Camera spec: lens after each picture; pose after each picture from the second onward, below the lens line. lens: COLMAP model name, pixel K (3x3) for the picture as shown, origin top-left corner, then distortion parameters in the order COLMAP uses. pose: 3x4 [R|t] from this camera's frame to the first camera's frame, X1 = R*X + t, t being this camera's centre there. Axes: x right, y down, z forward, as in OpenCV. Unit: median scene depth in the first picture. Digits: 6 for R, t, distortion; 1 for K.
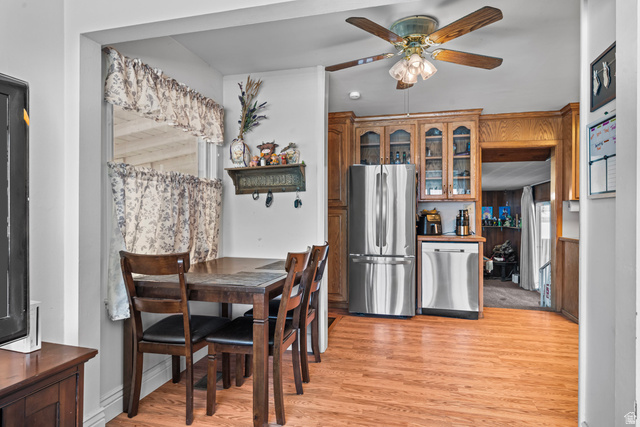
lens RADIAL K [[376.9, 0, 317.7], [0, 376.9, 212.9], [0, 0, 1]] dist [0.005099, 0.001000]
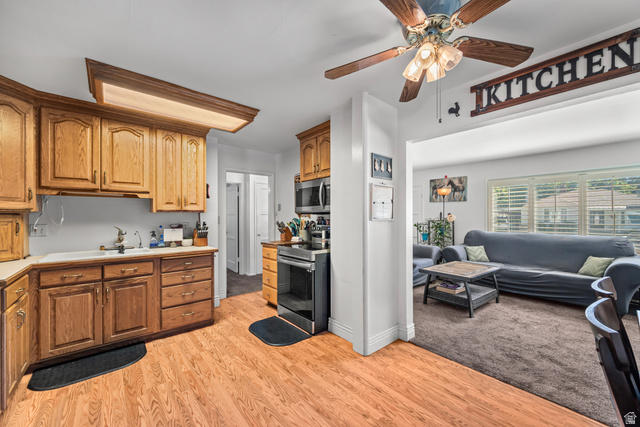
lens RADIAL K [[253.4, 0, 321.2], [0, 253.4, 216.3], [0, 0, 1]] dist [-0.000092, 0.000155]
pose [[-0.818746, -0.000925, 0.574156, 0.071156], [-0.000620, 1.000000, 0.000728, -0.021194], [-0.574156, 0.000240, -0.818746, 0.887599]]
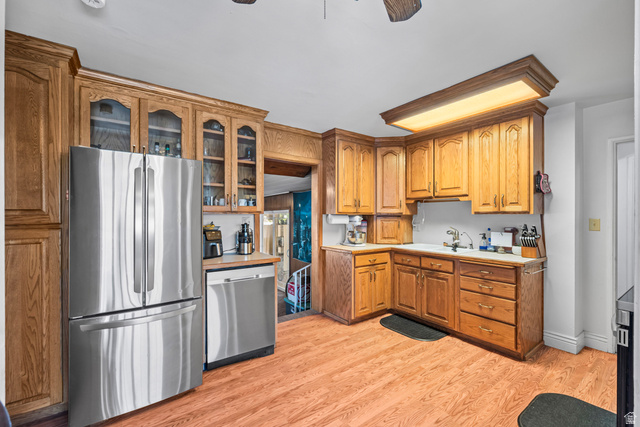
lens RADIAL K [[272.2, 0, 321.4], [0, 272.2, 216.1], [0, 0, 1]] dist [-0.001168, -0.000368]
pose [[0.637187, -0.003223, 0.770702, 0.016057], [0.000351, 0.999992, 0.003891, -0.028586], [-0.770709, -0.002208, 0.637183, 0.472799]]
